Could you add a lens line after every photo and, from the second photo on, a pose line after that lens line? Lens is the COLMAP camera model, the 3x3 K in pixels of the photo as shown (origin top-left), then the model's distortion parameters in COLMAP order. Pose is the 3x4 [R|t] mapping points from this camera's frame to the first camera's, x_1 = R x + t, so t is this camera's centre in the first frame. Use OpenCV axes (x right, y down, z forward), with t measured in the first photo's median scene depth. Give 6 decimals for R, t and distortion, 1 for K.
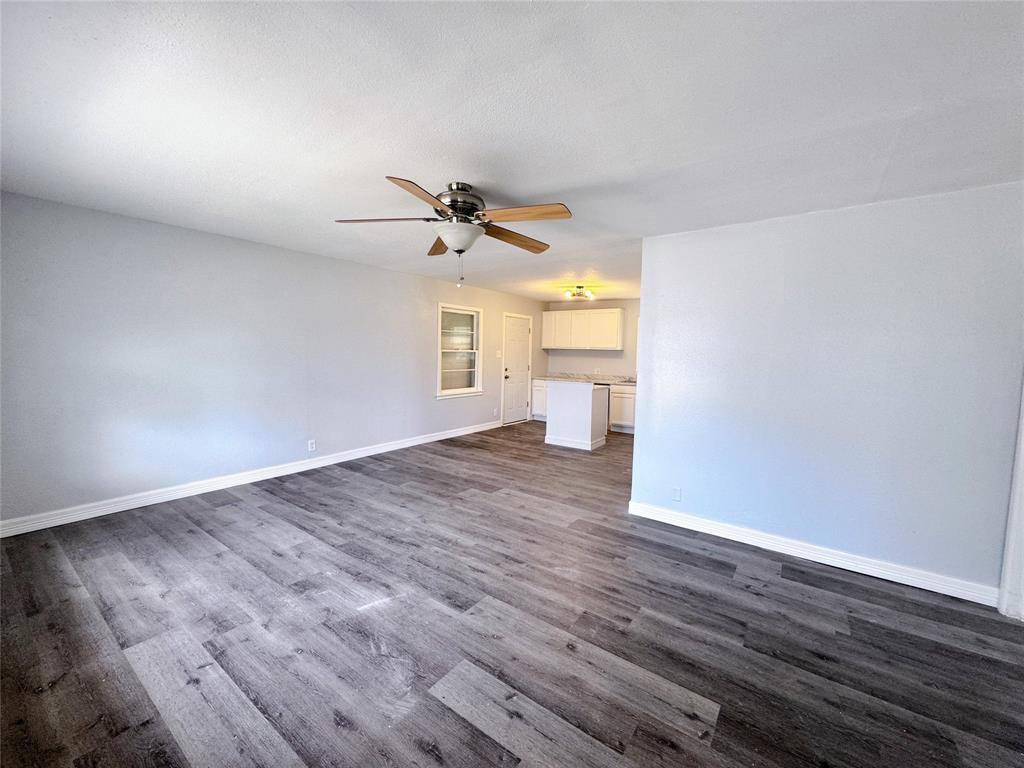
lens RADIAL K [[408.7, 0, 510.5], [0, 408.7, 389.6], [0, 0, 1]] dist [-0.004424, 0.000238]
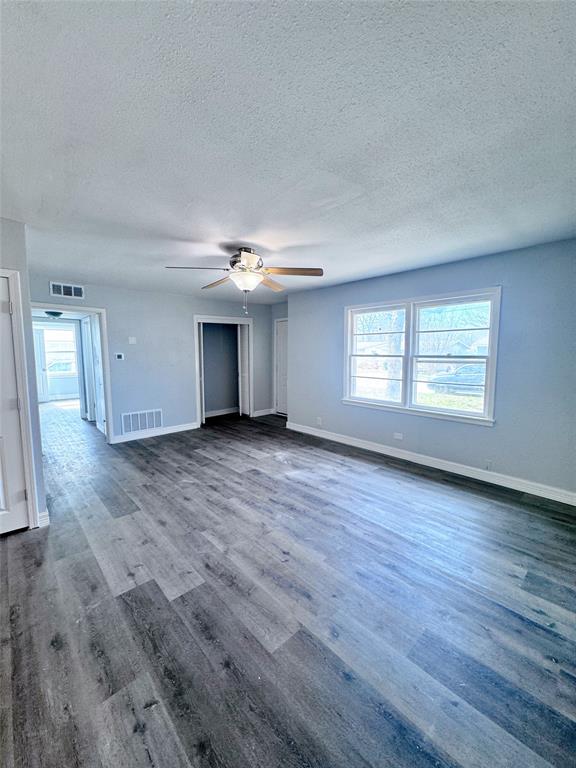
lens RADIAL K [[306.5, 0, 289.1], [0, 306.5, 382.9], [0, 0, 1]] dist [-0.004424, 0.000238]
pose [[-0.980689, -0.041826, 0.191051, -0.446581], [-0.004984, 0.981892, 0.189378, -0.184059], [-0.195512, 0.184769, -0.963138, 1.829158]]
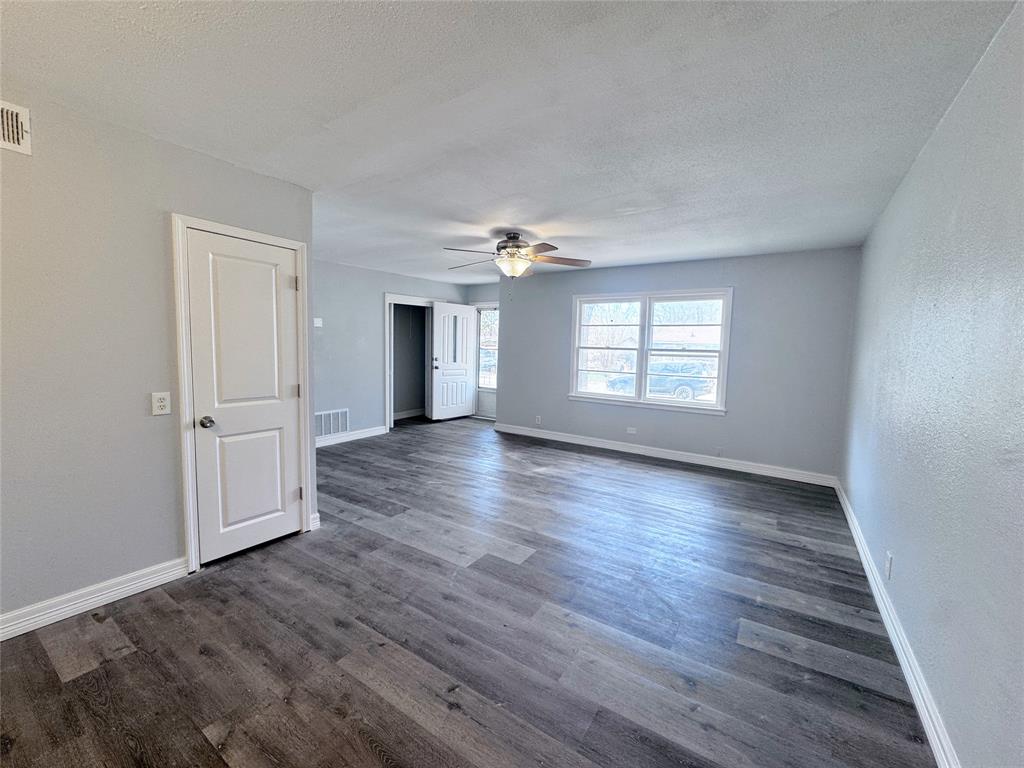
lens RADIAL K [[408.7, 0, 512.7], [0, 408.7, 381.8], [0, 0, 1]] dist [-0.004424, 0.000238]
pose [[-0.997861, -0.044195, -0.048175, -0.058482], [-0.051906, 0.983584, 0.172822, -0.186482], [0.039746, 0.174953, -0.983774, 2.161857]]
